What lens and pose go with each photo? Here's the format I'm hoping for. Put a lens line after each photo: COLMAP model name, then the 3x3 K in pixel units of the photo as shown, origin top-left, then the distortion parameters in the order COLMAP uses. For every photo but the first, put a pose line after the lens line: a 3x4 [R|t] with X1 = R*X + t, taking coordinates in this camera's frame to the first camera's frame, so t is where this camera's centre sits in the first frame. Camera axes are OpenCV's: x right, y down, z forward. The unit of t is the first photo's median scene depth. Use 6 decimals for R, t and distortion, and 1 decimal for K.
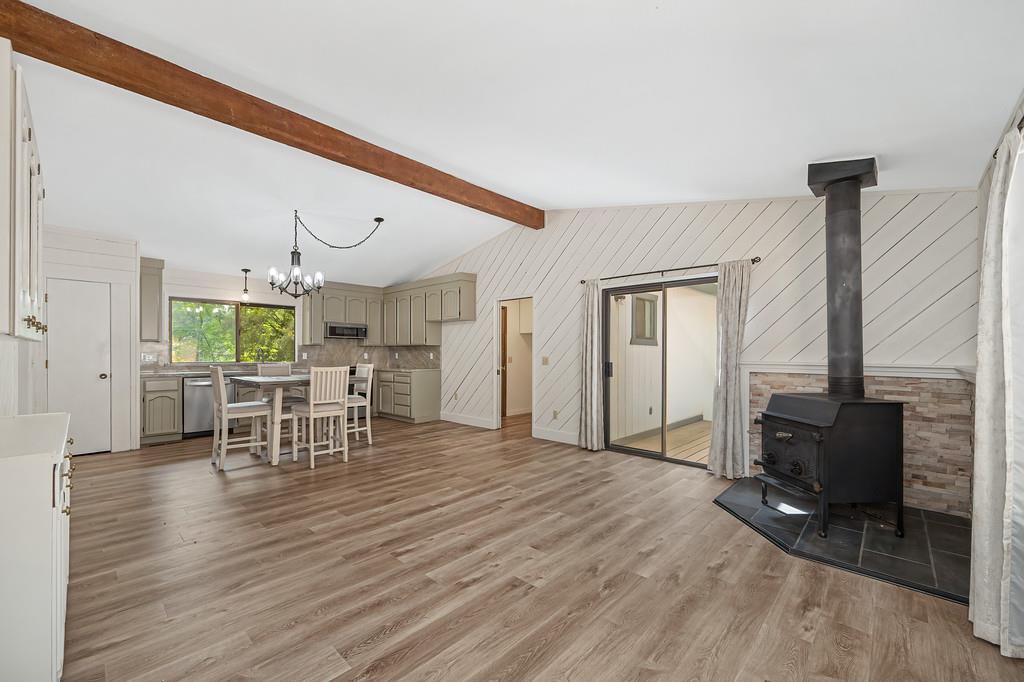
lens RADIAL K [[409.0, 0, 511.4], [0, 409.0, 352.1], [0, 0, 1]] dist [-0.000791, 0.000016]
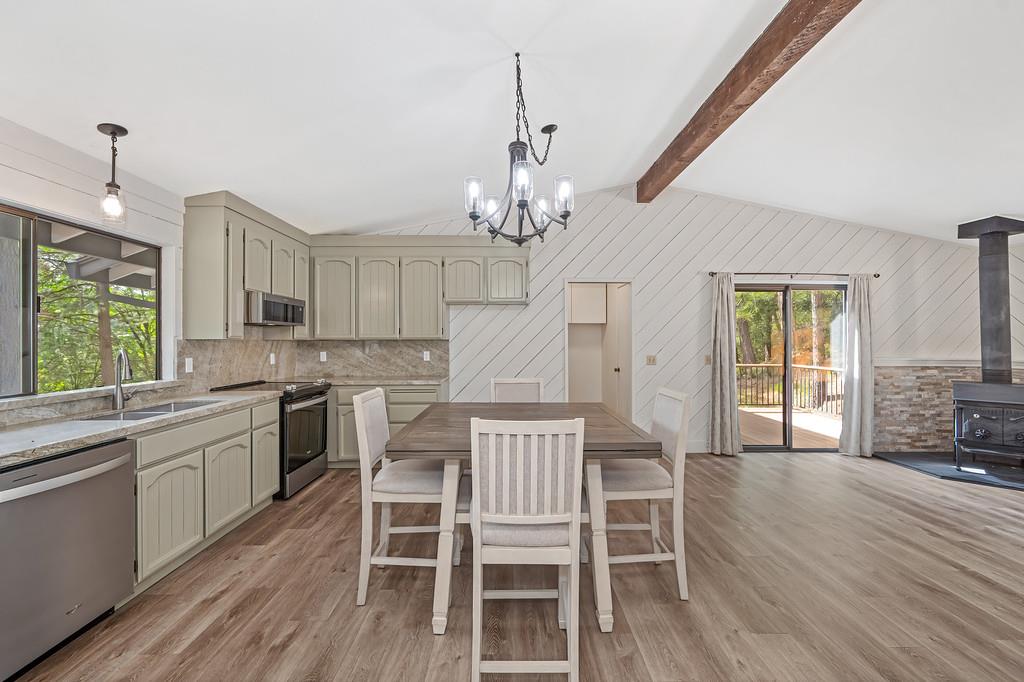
lens RADIAL K [[423.9, 0, 509.8], [0, 423.9, 337.8], [0, 0, 1]] dist [-0.002399, -0.000253]
pose [[0.721217, 0.000055, 0.692709, -1.017587], [-0.000399, 1.000000, 0.000336, -0.035032], [-0.692709, -0.000518, 0.721217, 0.788974]]
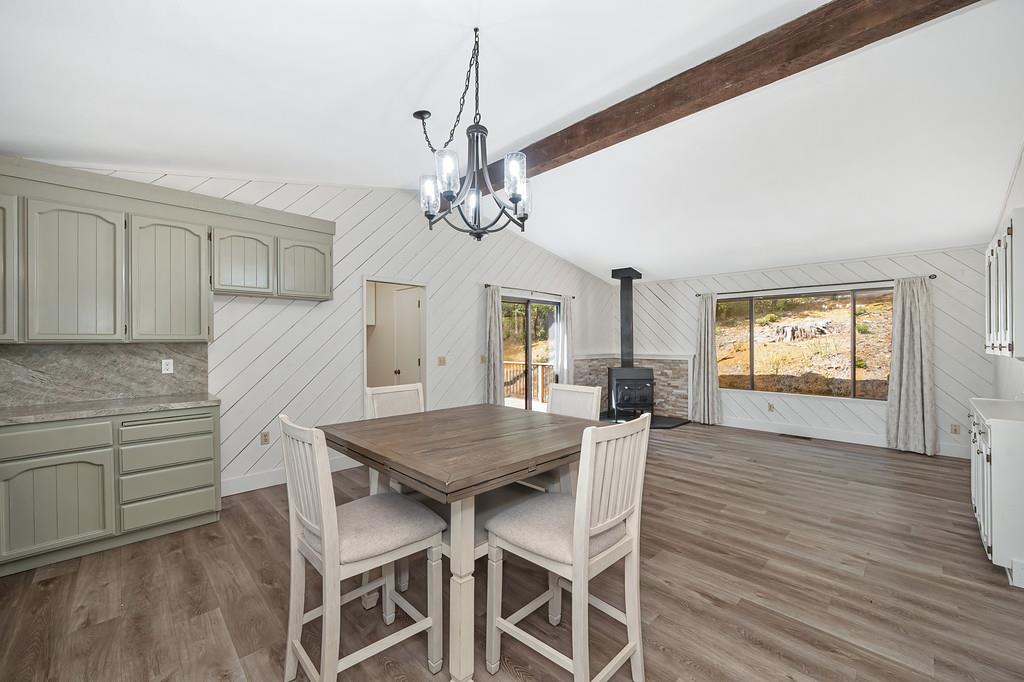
lens RADIAL K [[403.3, 0, 512.0], [0, 403.3, 341.0], [0, 0, 1]] dist [-0.003000, -0.000085]
pose [[0.038788, -0.001593, 0.999246, -1.107242], [-0.001213, 0.999998, 0.001641, -0.034137], [-0.999247, -0.001276, 0.038786, 1.121592]]
